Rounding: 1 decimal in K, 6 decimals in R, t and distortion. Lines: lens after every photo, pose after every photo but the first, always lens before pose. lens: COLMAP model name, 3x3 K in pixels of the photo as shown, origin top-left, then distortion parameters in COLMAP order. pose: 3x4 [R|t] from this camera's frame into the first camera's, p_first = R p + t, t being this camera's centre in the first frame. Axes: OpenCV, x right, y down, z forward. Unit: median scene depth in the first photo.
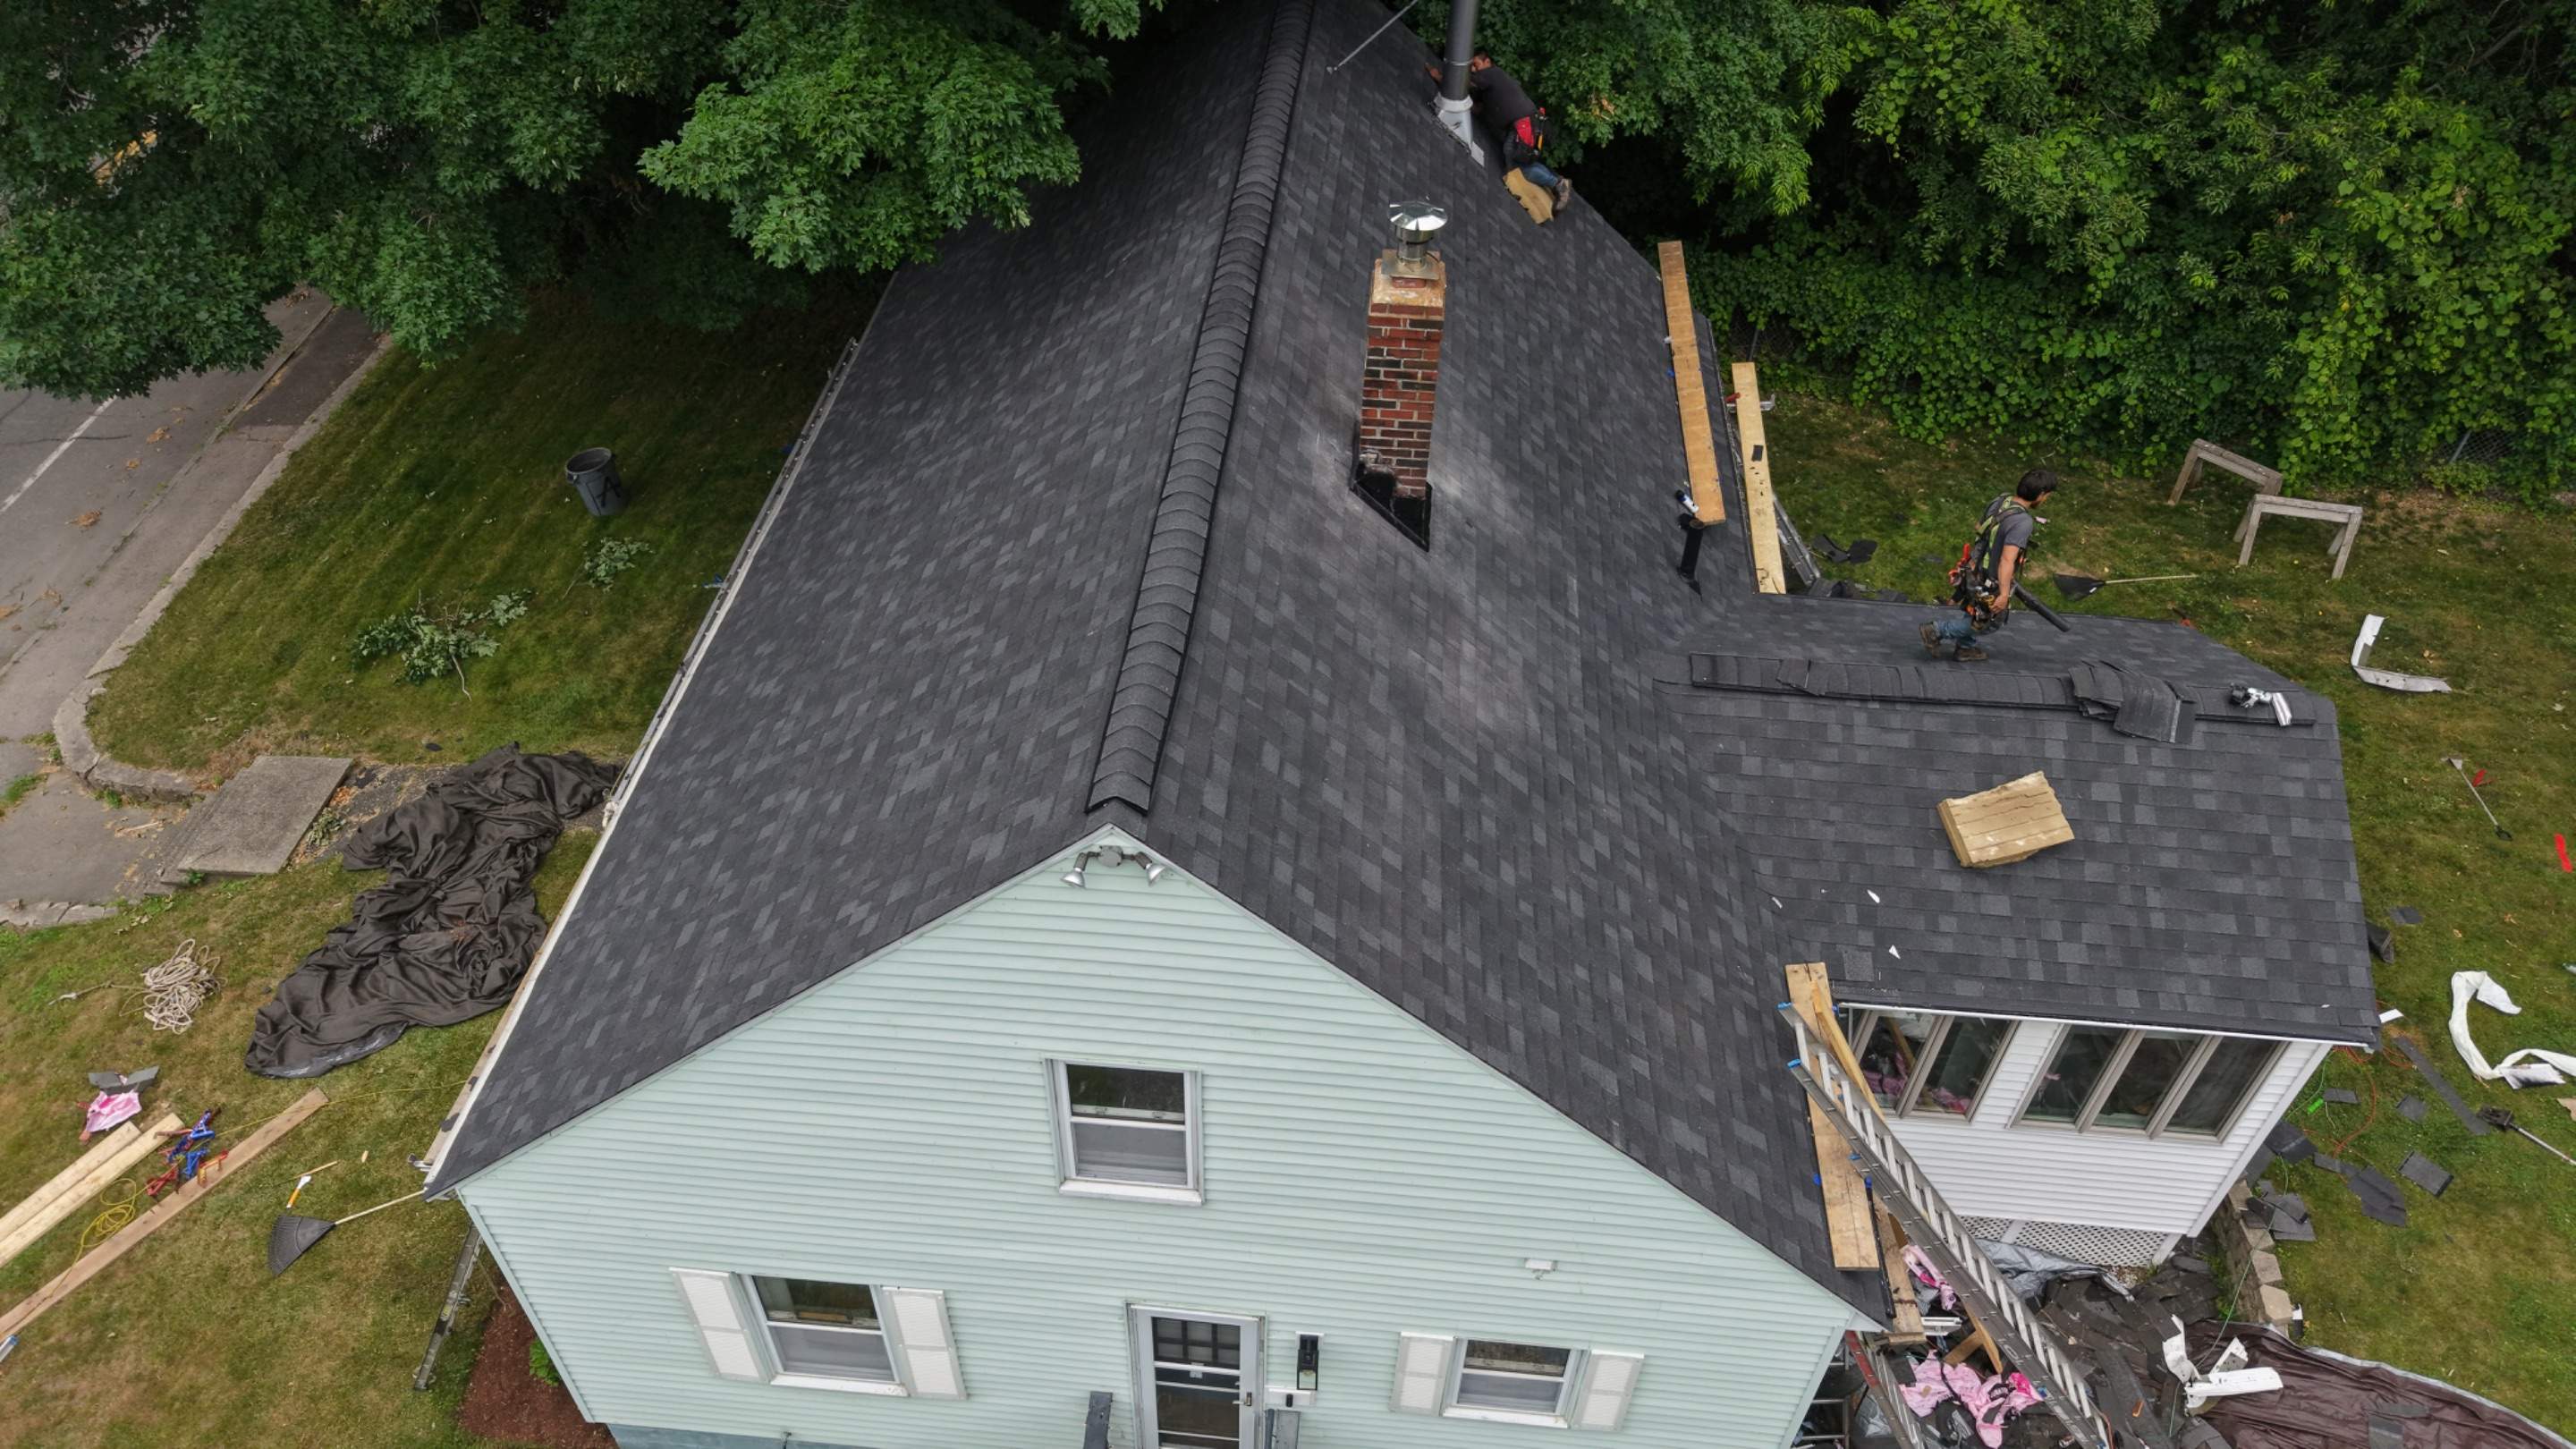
lens RADIAL K [[1728.3, 0, 1271.0], [0, 1728.3, 723.7], [0, 0, 1]] dist [0.011791, -0.012194]
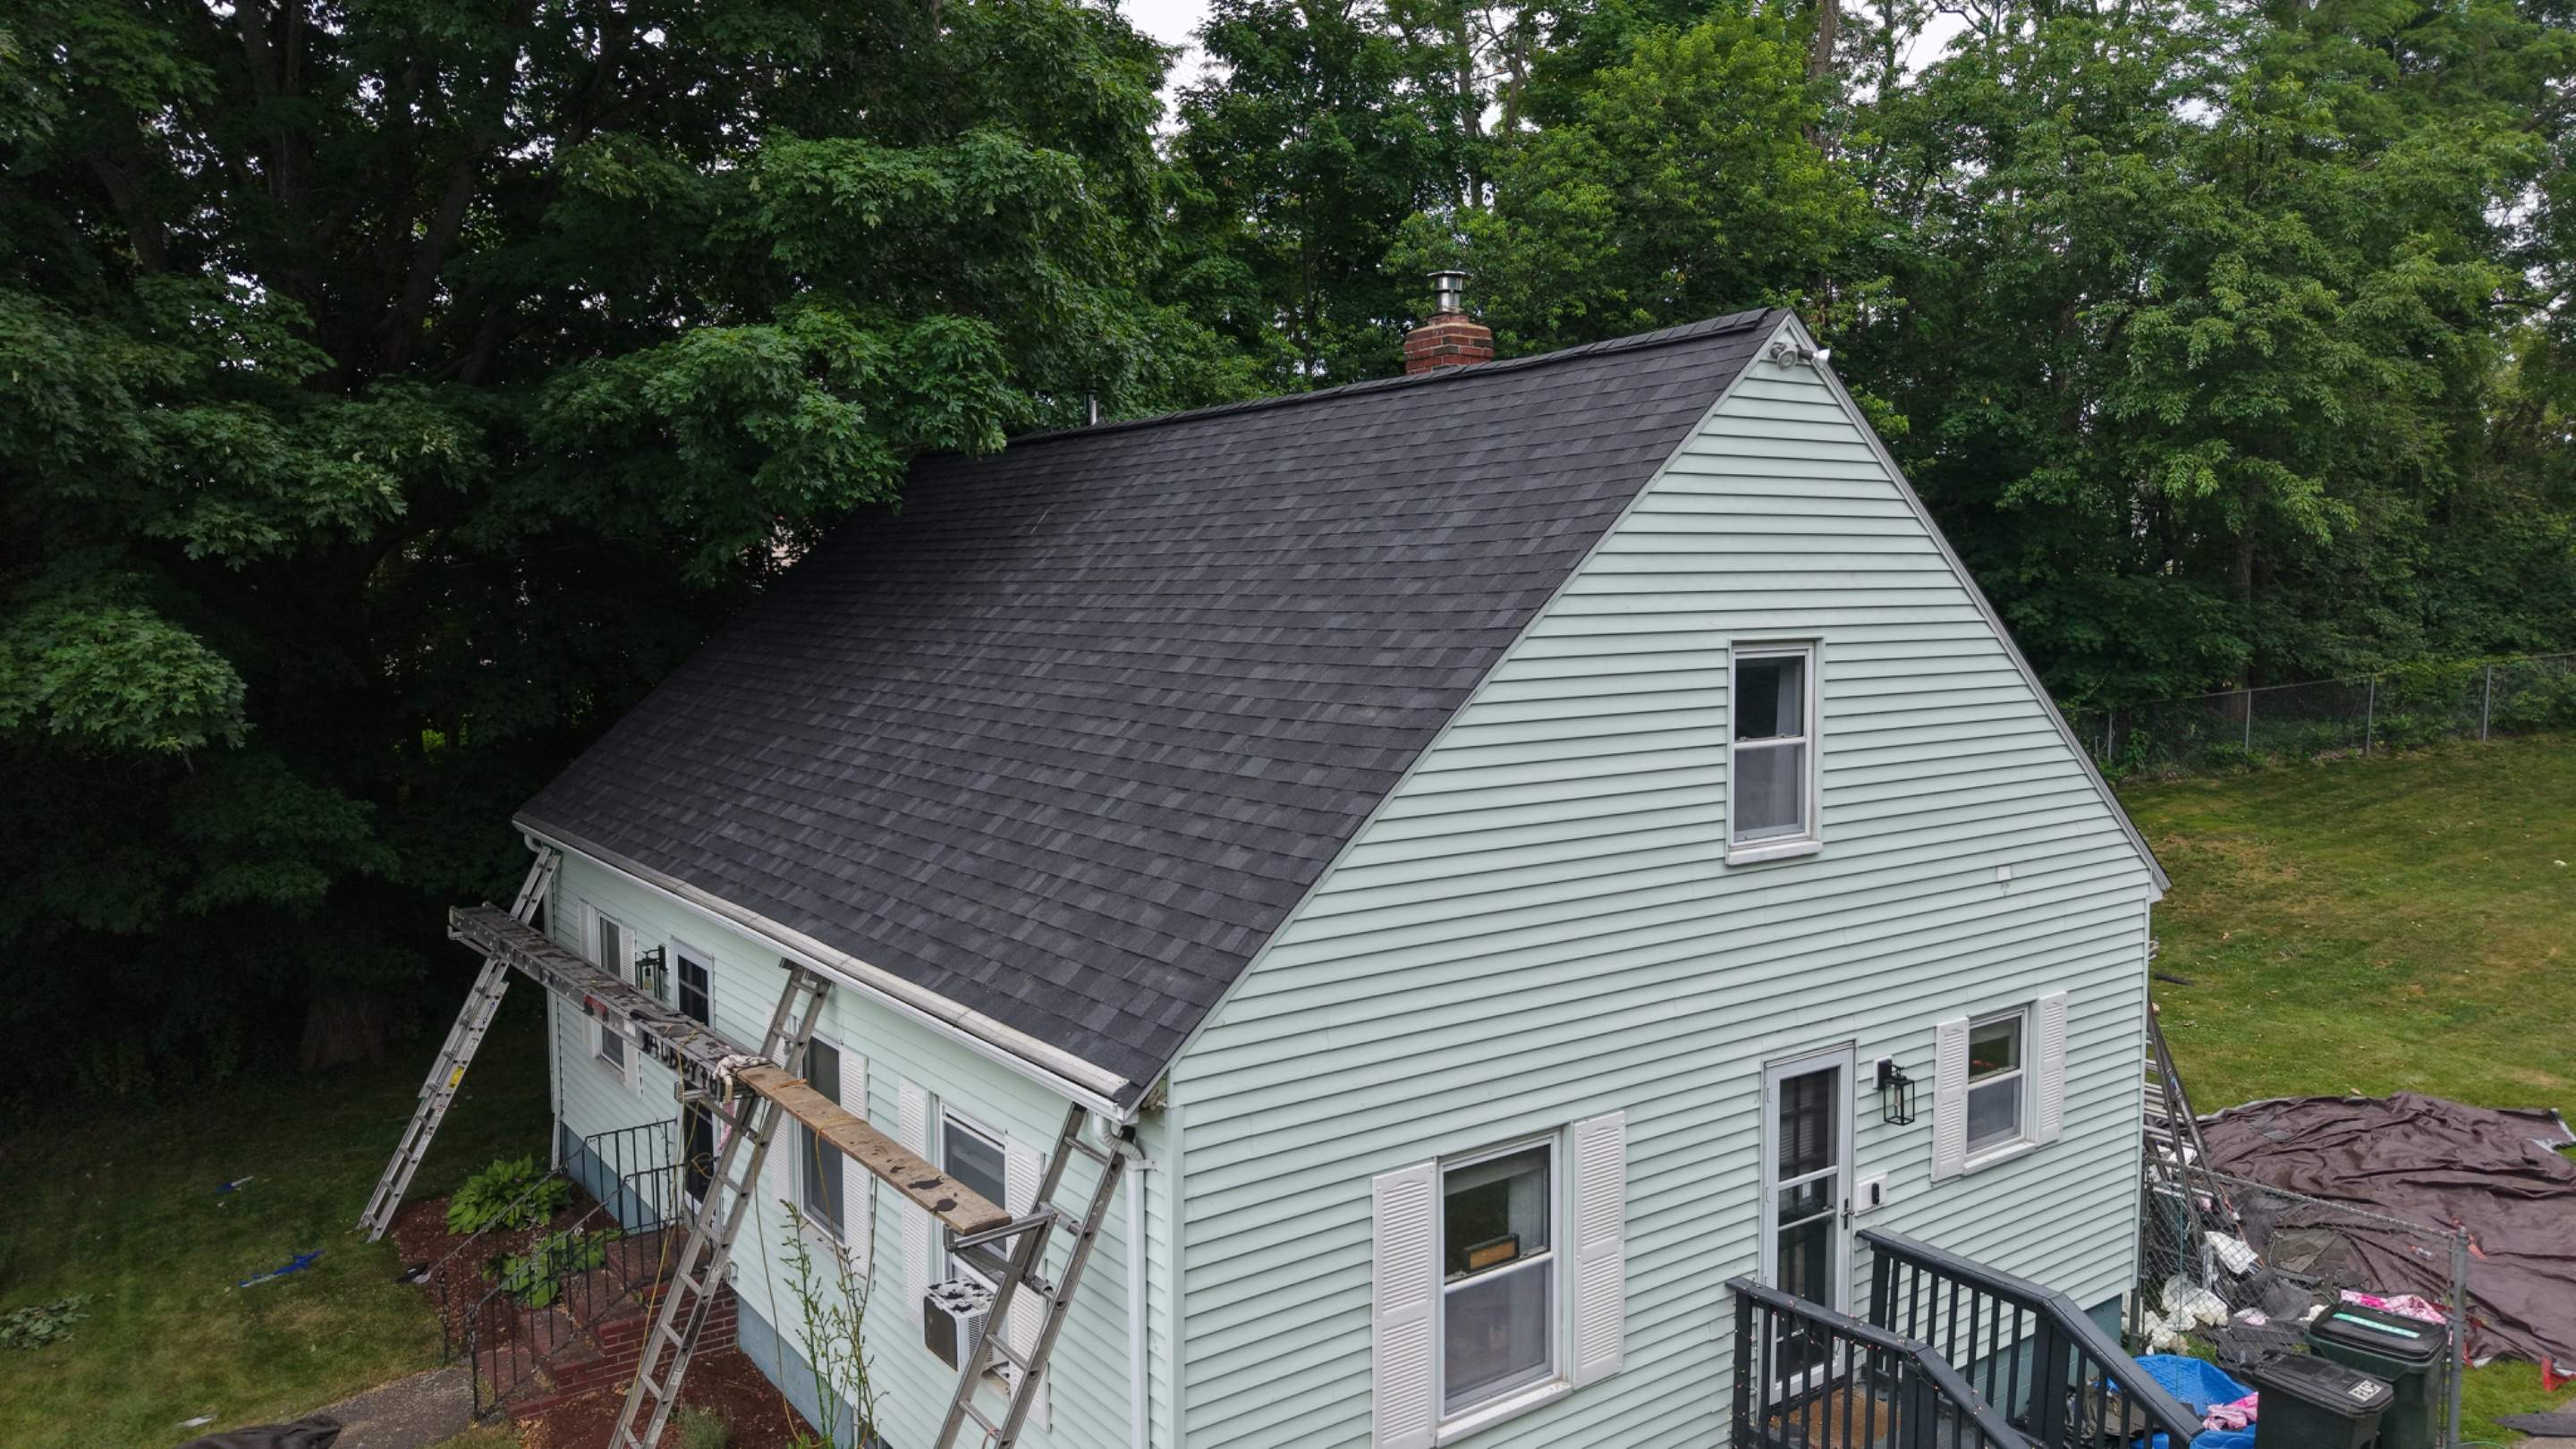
lens RADIAL K [[1728.3, 0, 1285.0], [0, 1728.3, 724.7], [0, 0, 1]] dist [0.011791, -0.012194]
pose [[0.752694, -0.072449, 0.654372, -0.678089], [0.460585, 0.768157, -0.444743, 0.380479], [-0.470439, 0.636149, 0.611556, 0.334492]]
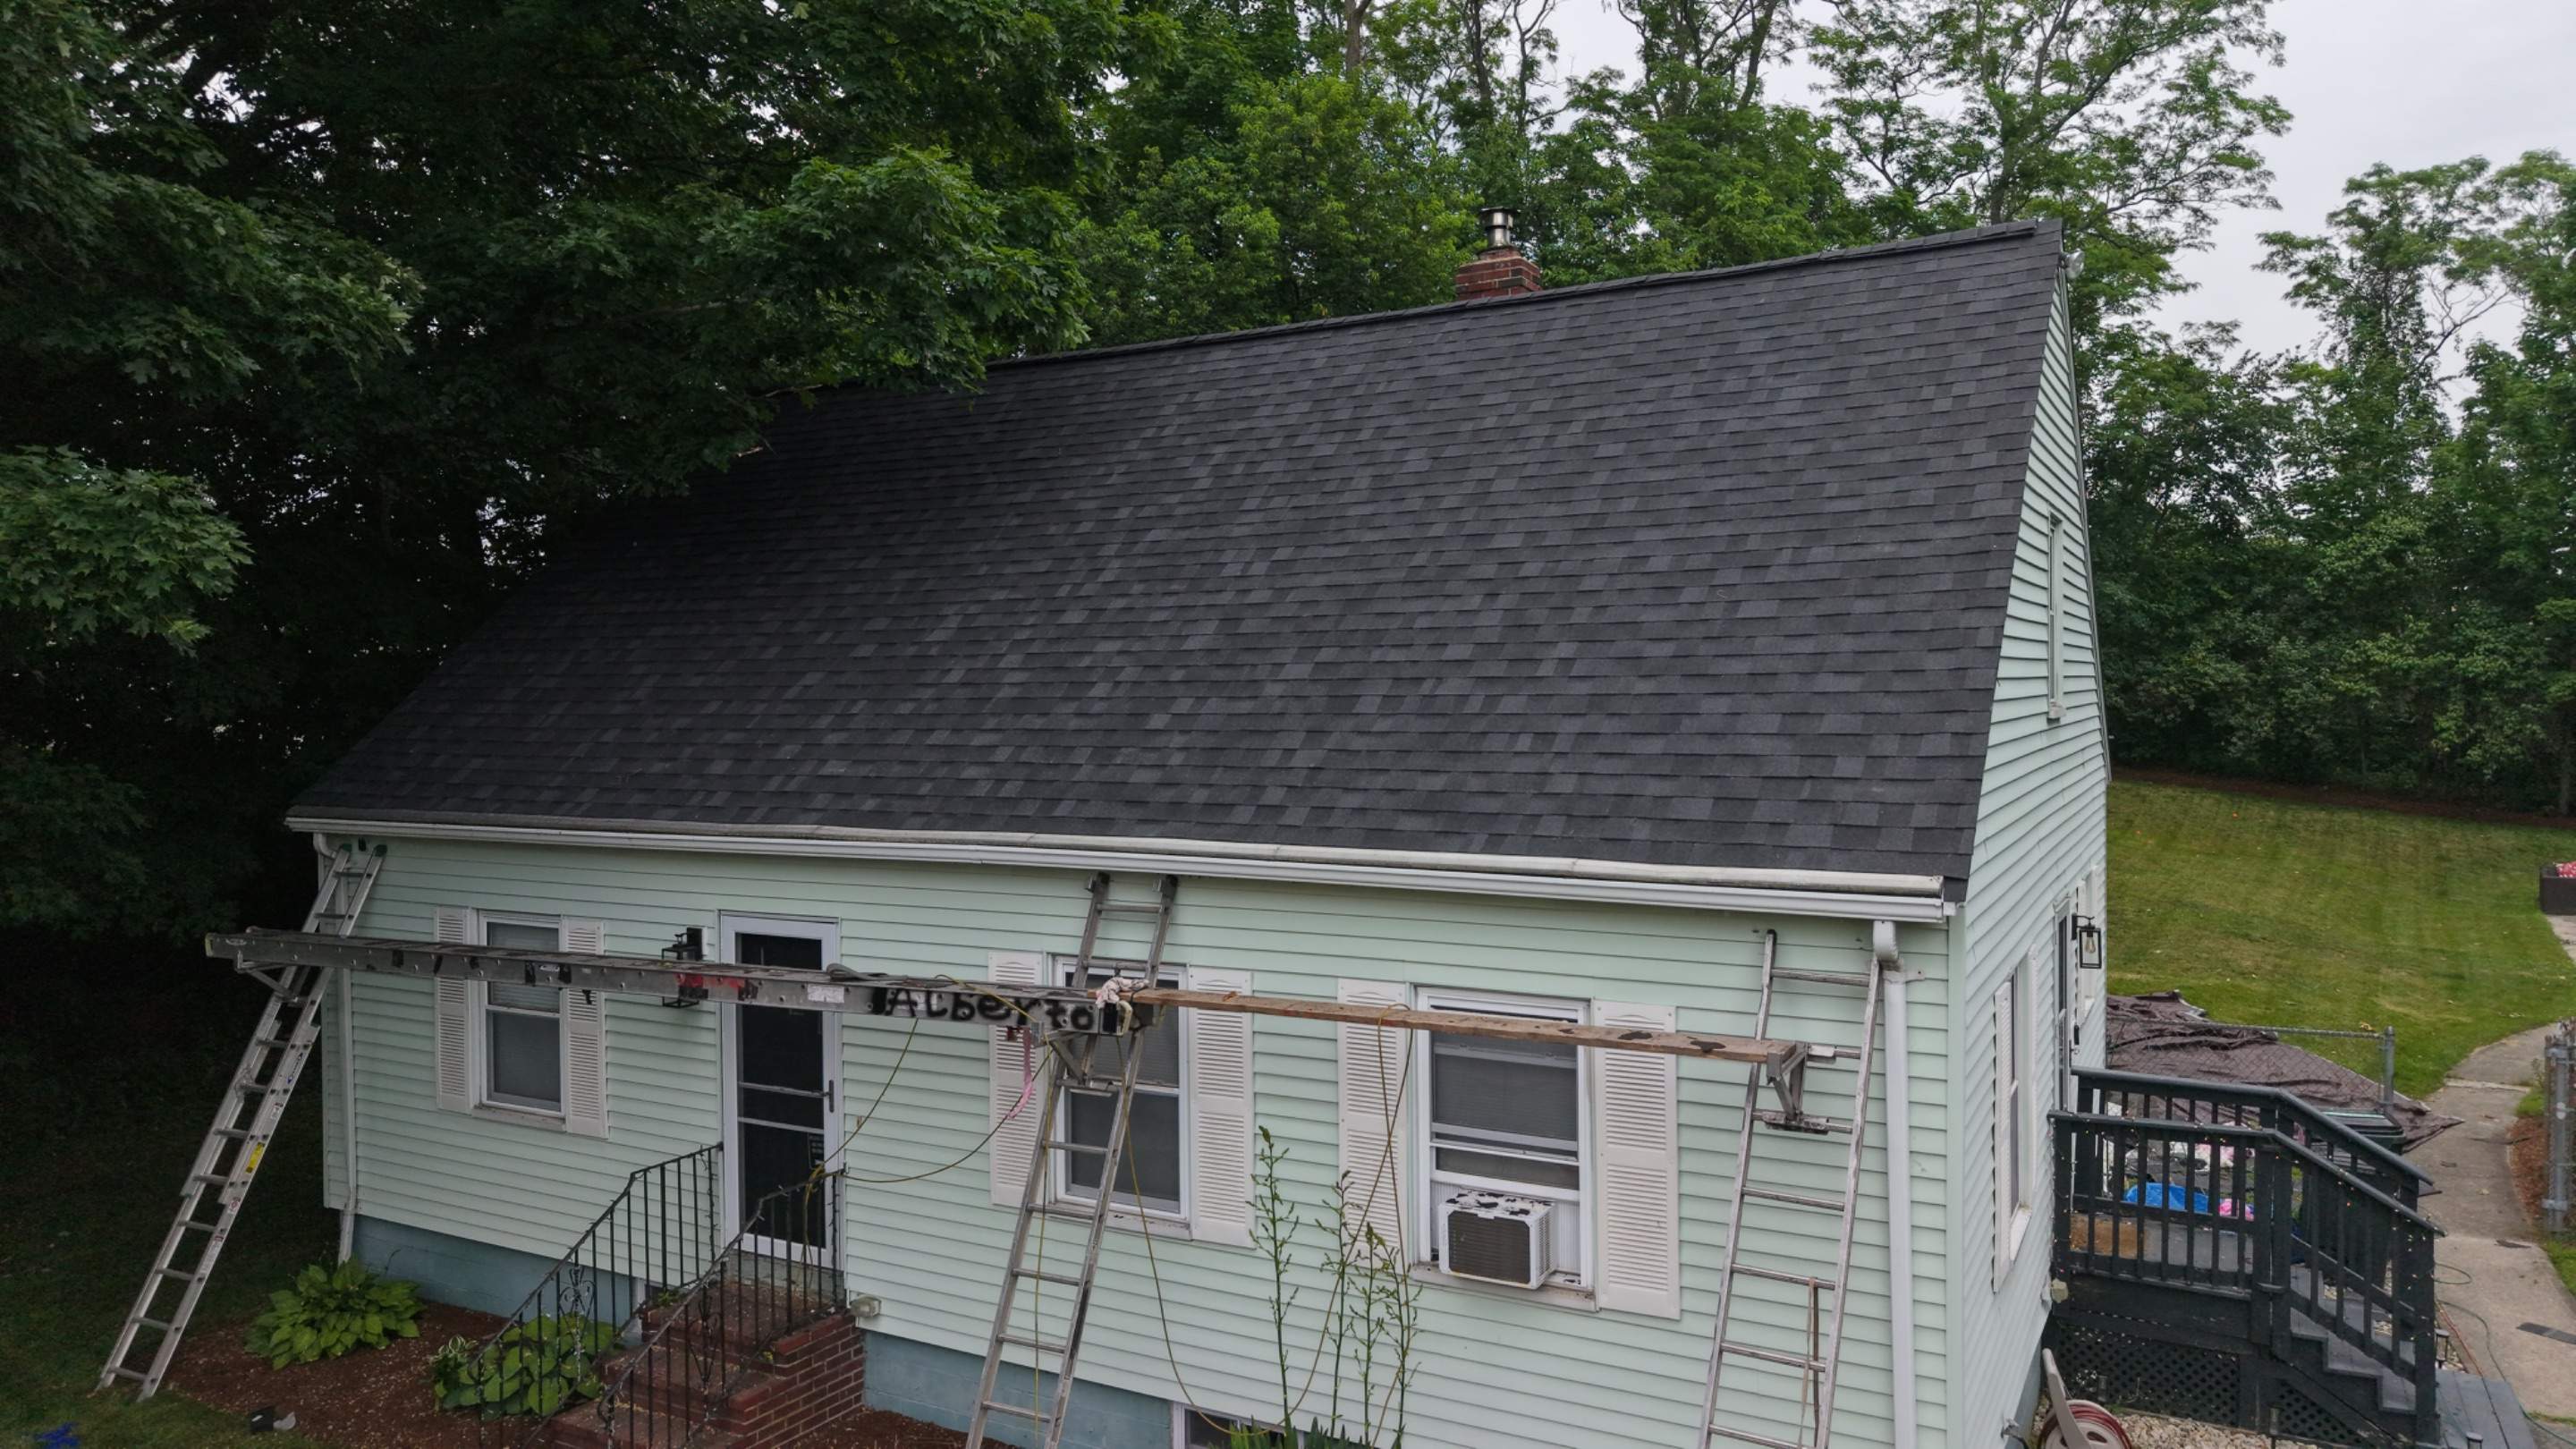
lens RADIAL K [[1728.3, 0, 1281.4], [0, 1728.3, 725.5], [0, 0, 1]] dist [0.011791, -0.012194]
pose [[0.406165, -0.039786, 0.912933, -0.918260], [0.634442, 0.731291, -0.250394, 0.172935], [-0.657658, 0.680904, 0.322266, 0.695431]]
